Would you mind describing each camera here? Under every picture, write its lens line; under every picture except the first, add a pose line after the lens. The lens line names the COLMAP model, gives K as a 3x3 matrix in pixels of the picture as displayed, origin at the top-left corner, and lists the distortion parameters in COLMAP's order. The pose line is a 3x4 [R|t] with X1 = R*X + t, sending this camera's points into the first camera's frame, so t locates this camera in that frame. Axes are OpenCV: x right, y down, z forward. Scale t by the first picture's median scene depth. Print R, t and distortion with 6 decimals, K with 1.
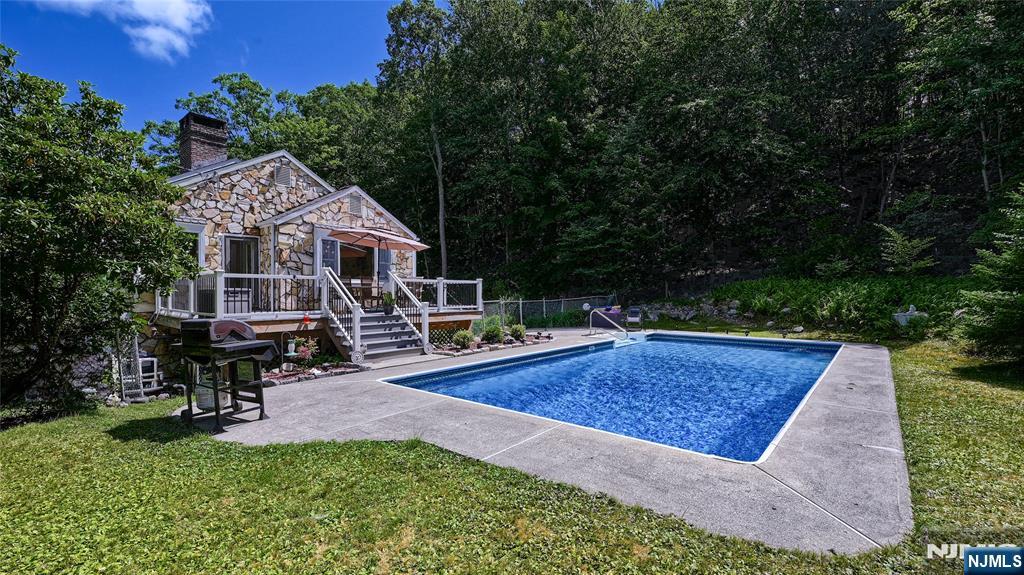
lens RADIAL K [[433.5, 0, 513.9], [0, 433.5, 293.5], [0, 0, 1]] dist [-0.001888, -0.000163]
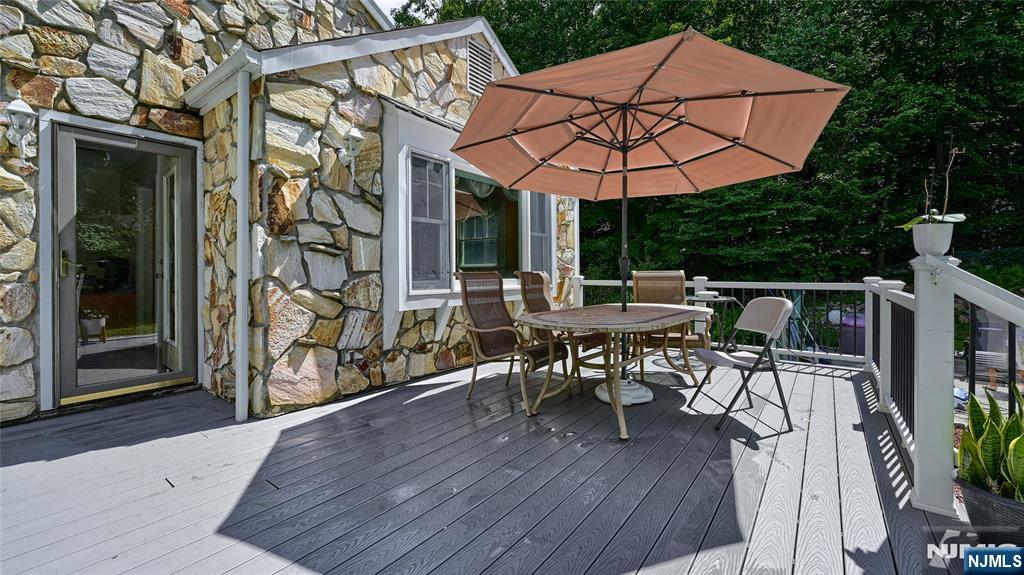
lens RADIAL K [[433.5, 0, 511.9], [0, 433.5, 264.9], [0, 0, 1]] dist [-0.001888, -0.000163]
pose [[0.999502, -0.004993, 0.031153, -0.393456], [0.005581, 0.999807, -0.018825, -0.041356], [-0.031053, 0.018989, 0.999337, 0.716648]]
